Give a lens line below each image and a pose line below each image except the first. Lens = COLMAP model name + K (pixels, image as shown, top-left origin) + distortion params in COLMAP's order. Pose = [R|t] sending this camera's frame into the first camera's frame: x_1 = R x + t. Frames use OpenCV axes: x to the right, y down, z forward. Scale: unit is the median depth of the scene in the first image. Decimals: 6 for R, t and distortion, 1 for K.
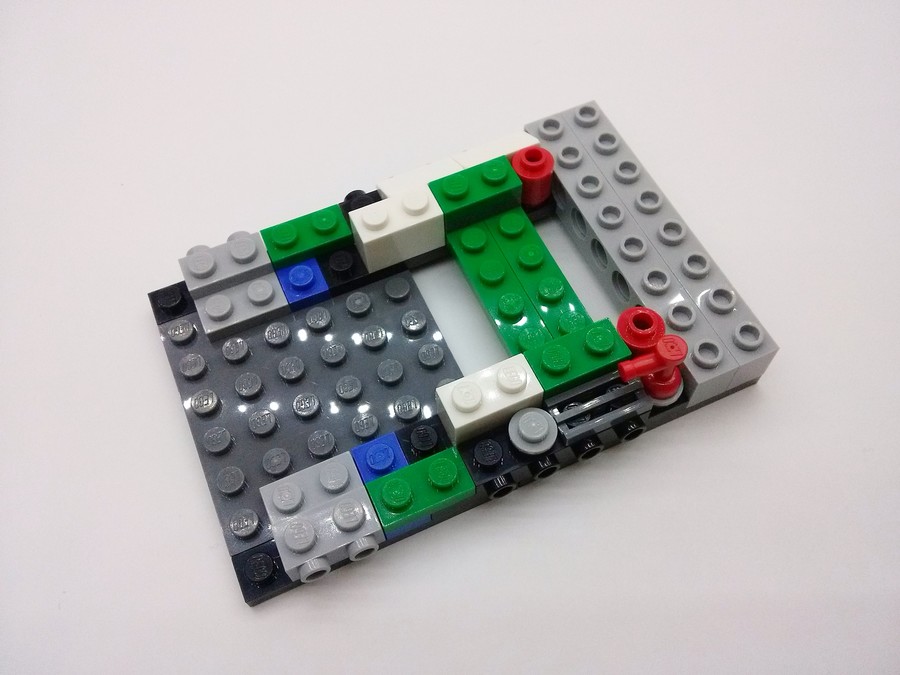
lens RADIAL K [[828.7, 0, 458.0], [0, 828.7, 361.3], [0, 0, 1]] dist [-0.028348, 0.000000]
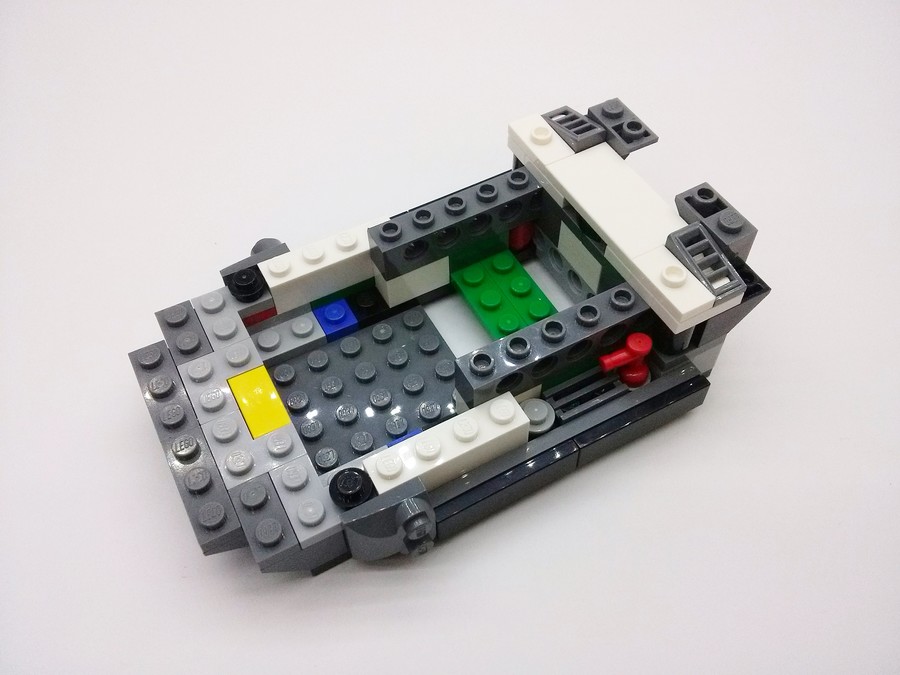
lens RADIAL K [[828.7, 0, 455.4], [0, 828.7, 361.7], [0, 0, 1]] dist [-0.028348, 0.000000]
pose [[0.997323, -0.057929, 0.044623, -0.070656], [0.062954, 0.990659, -0.120964, 0.128359], [-0.037198, 0.123450, 0.991653, -0.209819]]
